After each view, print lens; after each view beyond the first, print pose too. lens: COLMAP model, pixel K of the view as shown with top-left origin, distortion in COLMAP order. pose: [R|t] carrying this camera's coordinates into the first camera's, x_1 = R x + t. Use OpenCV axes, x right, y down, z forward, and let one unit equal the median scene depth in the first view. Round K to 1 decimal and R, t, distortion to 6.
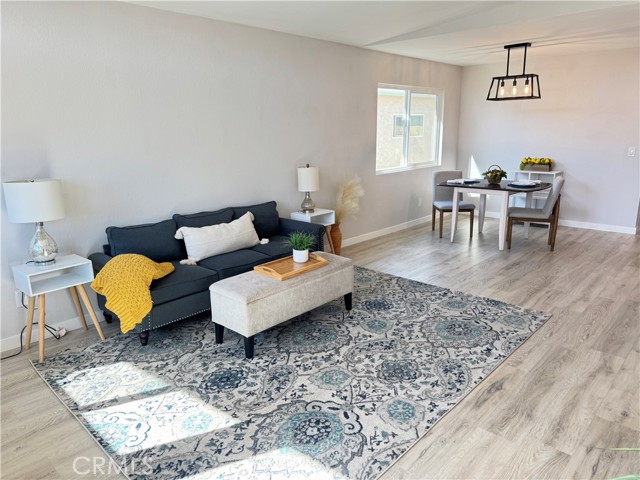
lens RADIAL K [[448.9, 0, 320.2], [0, 448.9, 239.6], [0, 0, 1]] dist [0.084524, -0.104039]
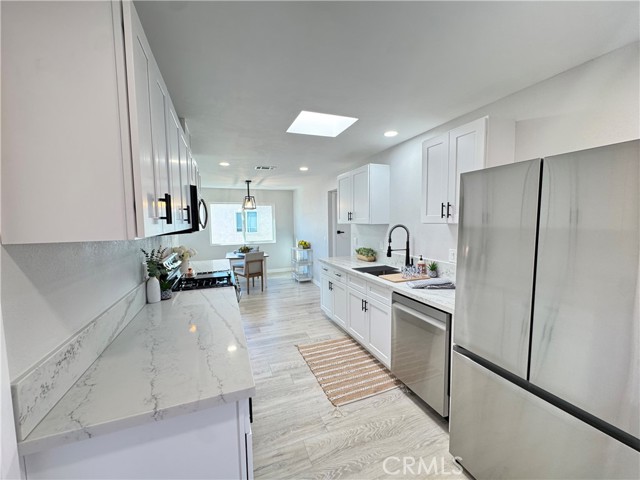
lens RADIAL K [[256.2, 0, 319.4], [0, 256.2, 239.1], [0, 0, 1]] dist [-0.000295, 0.000197]
pose [[0.898256, 0.032395, -0.438278, 0.972515], [-0.103939, 0.984646, -0.140243, -0.060561], [0.427005, 0.171528, 0.887831, 0.182499]]
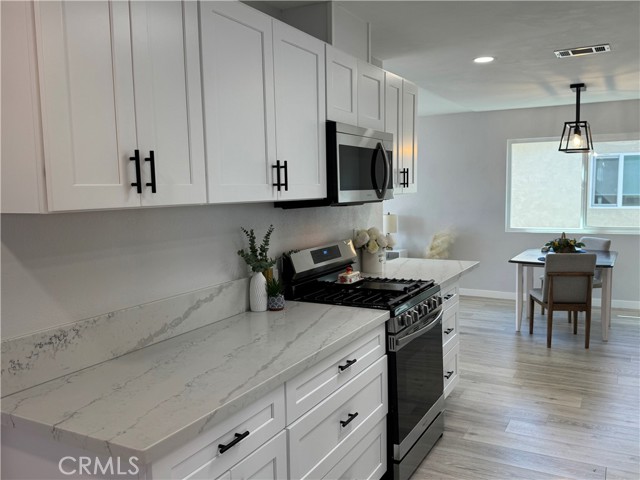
lens RADIAL K [[561.1, 0, 319.4], [0, 561.1, 241.9], [0, 0, 1]] dist [0.006591, -0.000120]
pose [[0.247754, 0.105439, -0.963068, 1.078995], [-0.217604, 0.974718, 0.050734, -0.091856], [0.944069, 0.196998, 0.264434, 0.298335]]
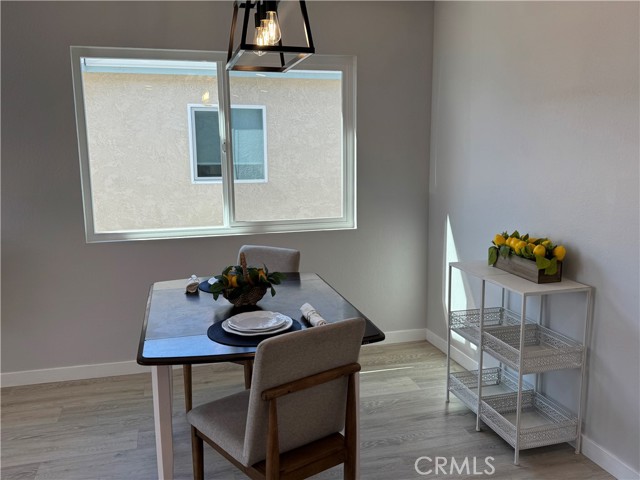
lens RADIAL K [[578.2, 0, 319.1], [0, 578.2, 241.1], [0, 0, 1]] dist [0.059844, -0.161275]
pose [[0.847433, 0.092856, -0.522719, 0.583377], [-0.133420, 0.990236, -0.040394, -0.142766], [0.513864, 0.103972, 0.851547, 0.574494]]
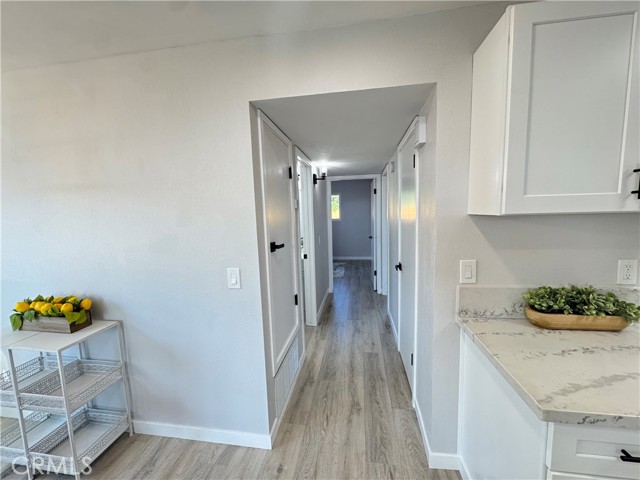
lens RADIAL K [[256.2, 0, 319.4], [0, 256.2, 239.1], [0, 0, 1]] dist [-0.000295, 0.000197]
pose [[0.828074, -0.075135, 0.555562, 0.566308], [0.154194, 0.983283, -0.096848, -0.177065], [-0.538998, 0.165861, 0.825816, 0.680326]]
